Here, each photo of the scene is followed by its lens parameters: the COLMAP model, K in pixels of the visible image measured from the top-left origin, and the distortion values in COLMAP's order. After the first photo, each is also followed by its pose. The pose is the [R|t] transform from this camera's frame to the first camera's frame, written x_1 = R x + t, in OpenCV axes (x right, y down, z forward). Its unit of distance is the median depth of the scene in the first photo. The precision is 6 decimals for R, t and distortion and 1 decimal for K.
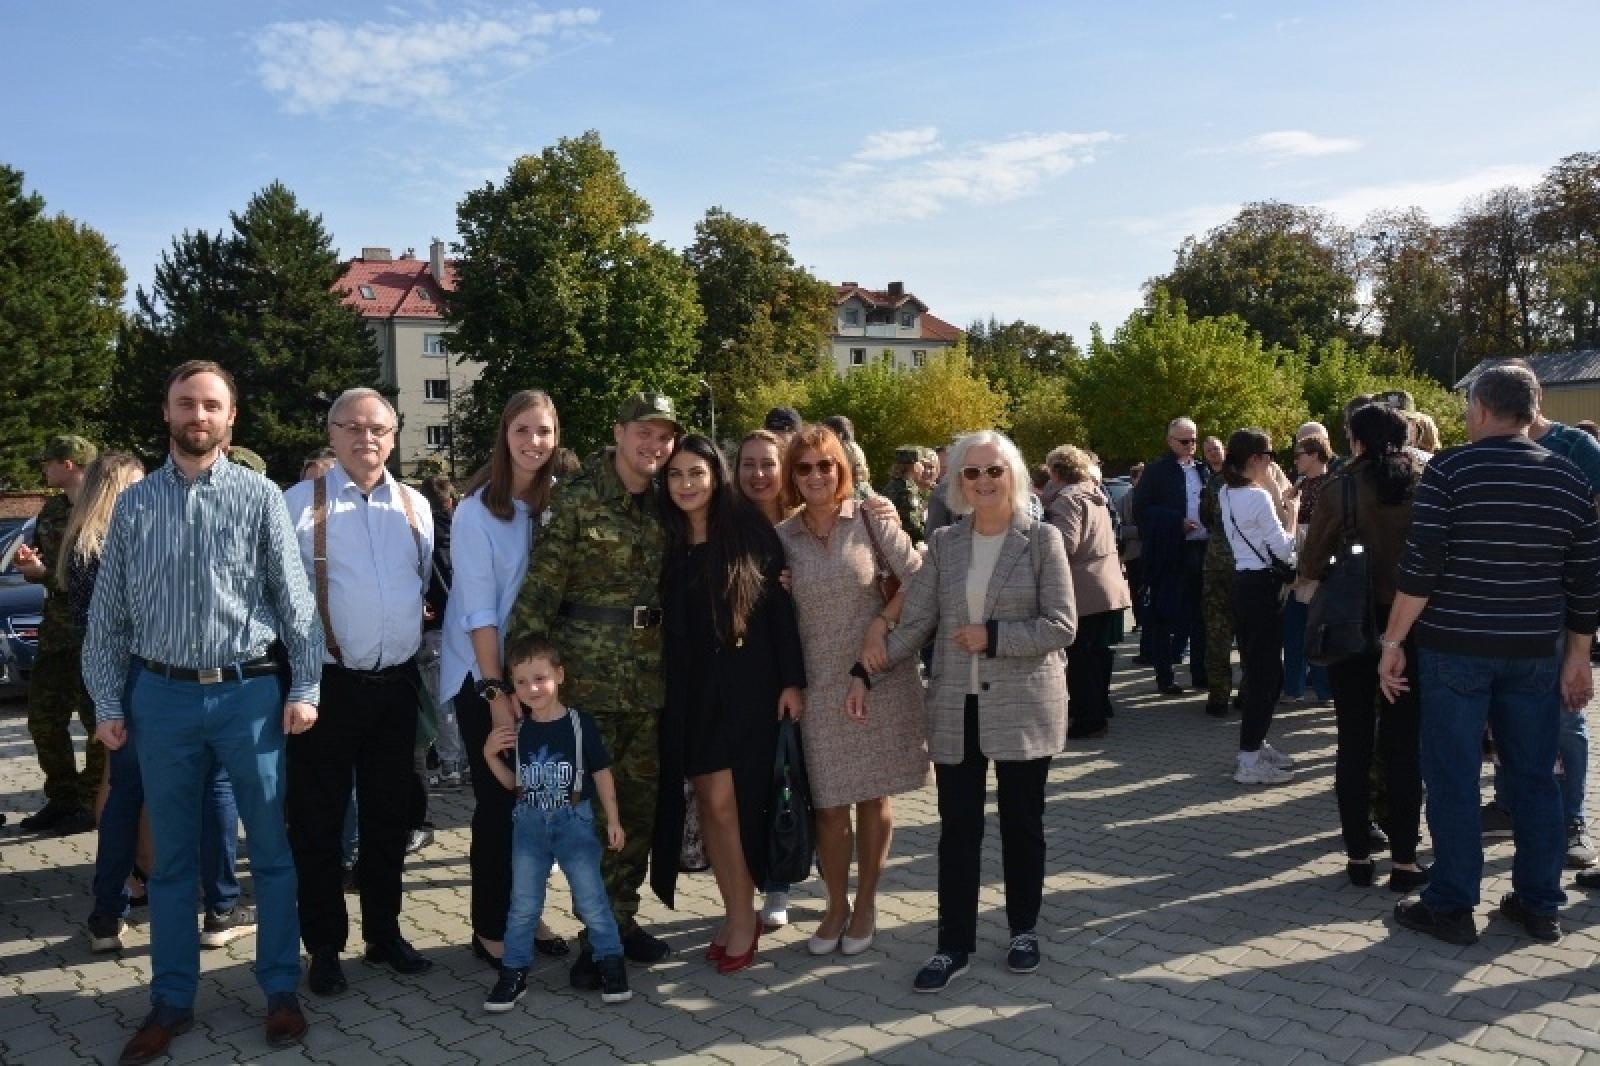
lens RADIAL K [[1259.2, 0, 779.3], [0, 1259.2, 534.5], [0, 0, 1]] dist [-0.169289, 0.157394]
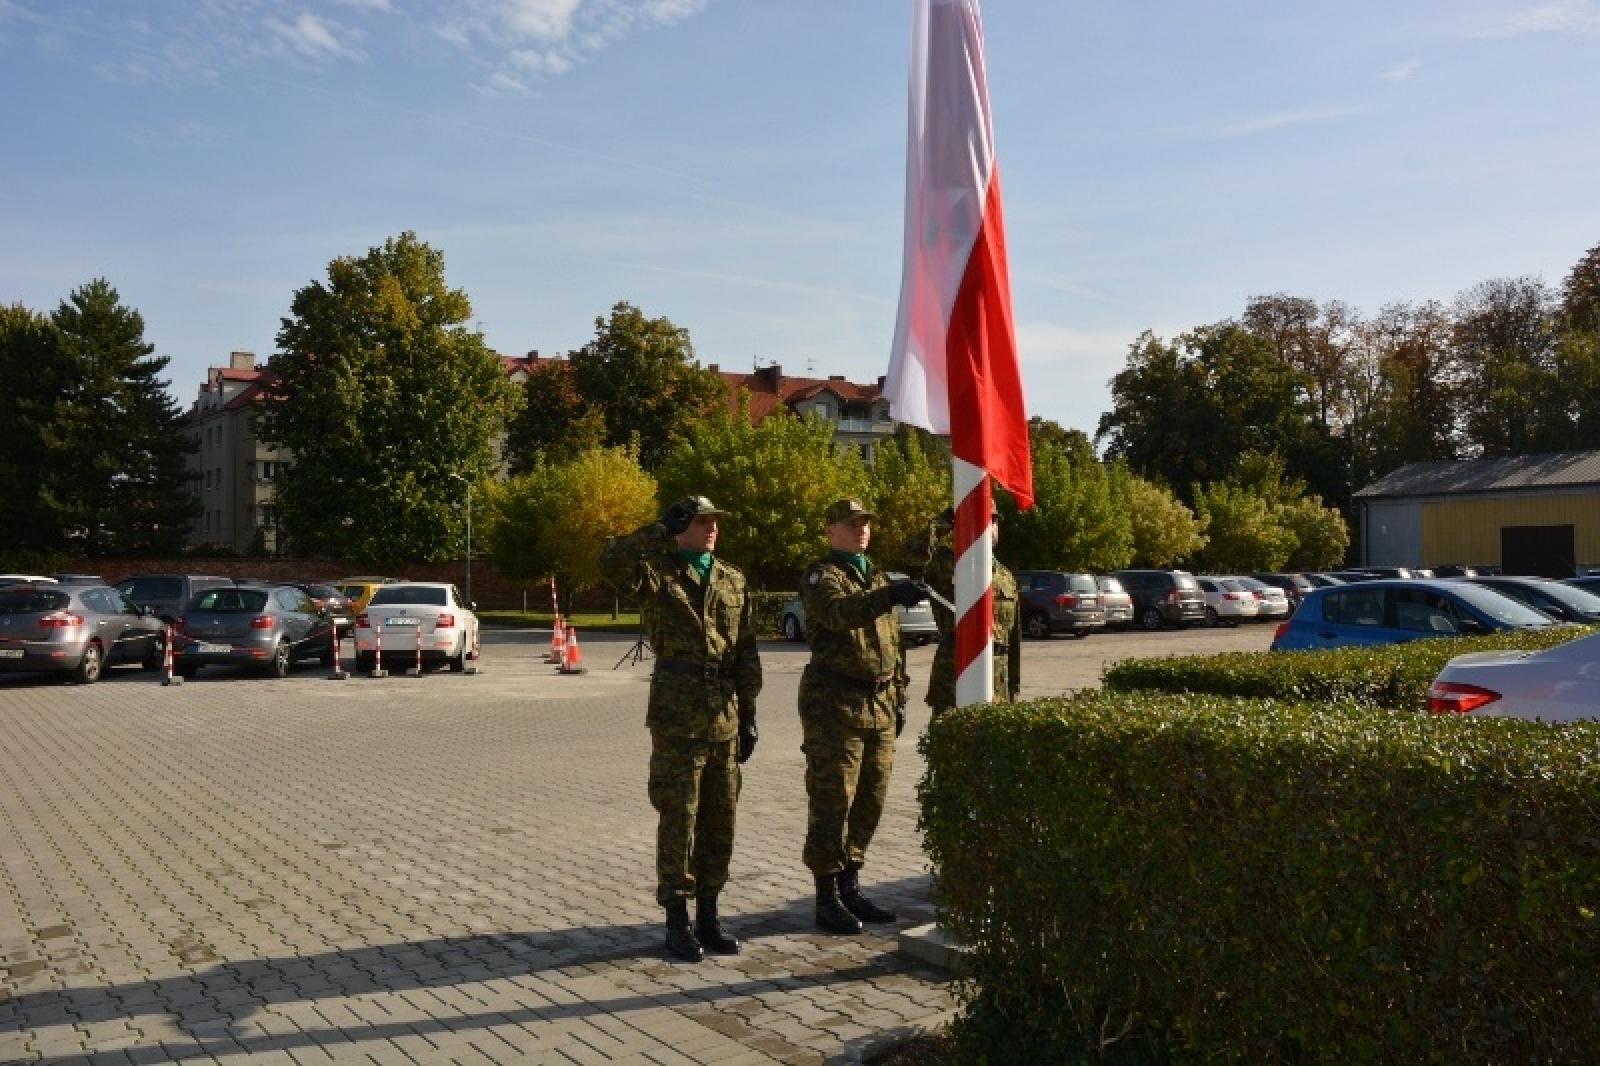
lens RADIAL K [[1259.2, 0, 803.8], [0, 1259.2, 525.3], [0, 0, 1]] dist [-0.169289, 0.157394]
pose [[0.990264, 0.029109, -0.136122, 0.240509], [-0.039433, 0.996495, -0.073772, -0.010977], [0.133498, 0.078422, 0.987941, 0.022353]]
